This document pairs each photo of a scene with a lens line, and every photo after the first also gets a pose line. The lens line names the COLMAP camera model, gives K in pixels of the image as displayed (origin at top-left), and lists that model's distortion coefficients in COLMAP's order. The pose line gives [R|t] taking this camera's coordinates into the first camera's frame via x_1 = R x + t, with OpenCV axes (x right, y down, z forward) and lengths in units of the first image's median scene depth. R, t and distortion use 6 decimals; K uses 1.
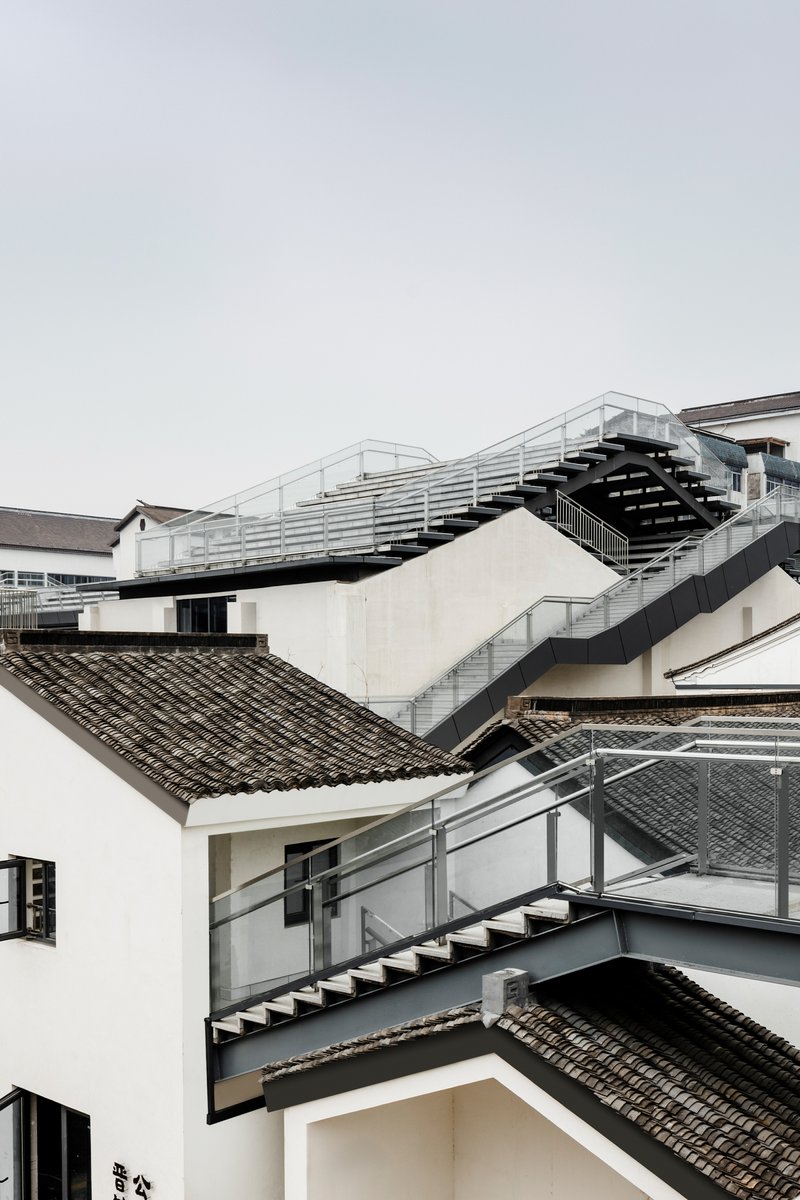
lens RADIAL K [[1317.5, 0, 400.0], [0, 1317.5, 600.0], [0, 0, 1]] dist [0.004905, 0.281570]
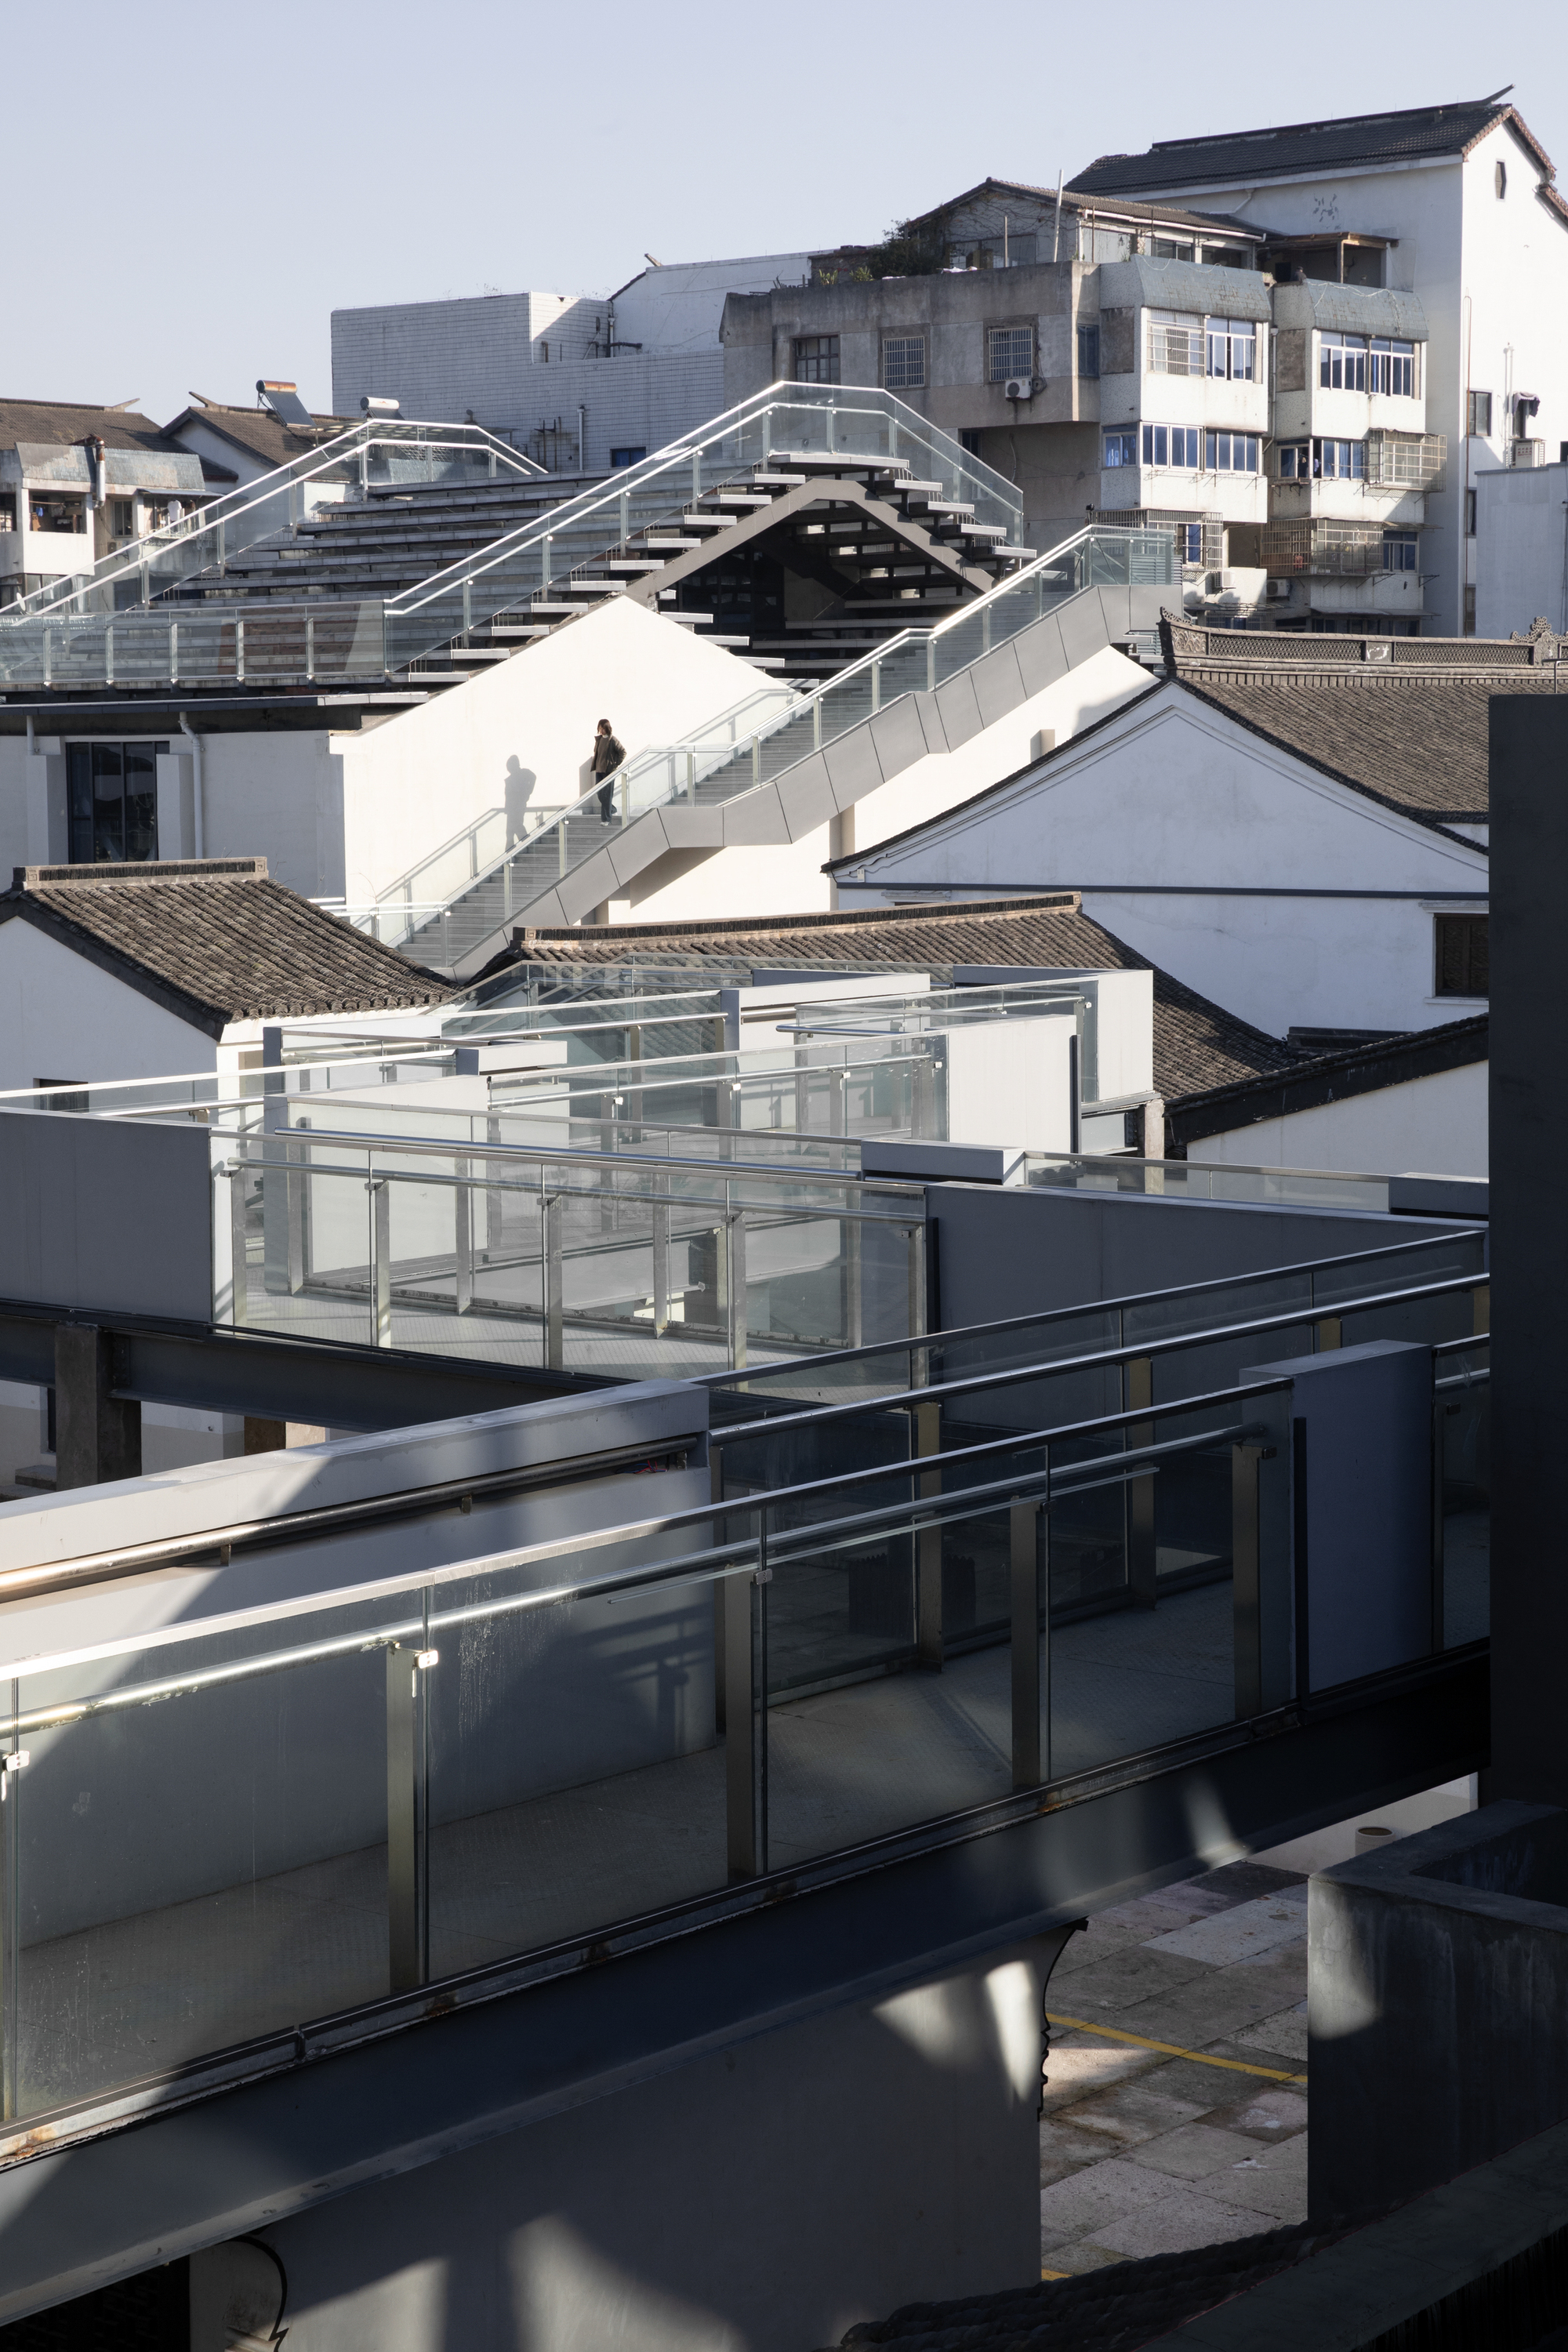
lens RADIAL K [[4074.8, 0, 784.0], [0, 4074.8, 1176.0], [0, 0, 1]] dist [0.015755, 0.032169]
pose [[0.997334, -0.009901, 0.072303, 0.026579], [-0.001685, 0.987366, 0.158449, -0.104345], [-0.072959, -0.158148, 0.984716, -0.951984]]
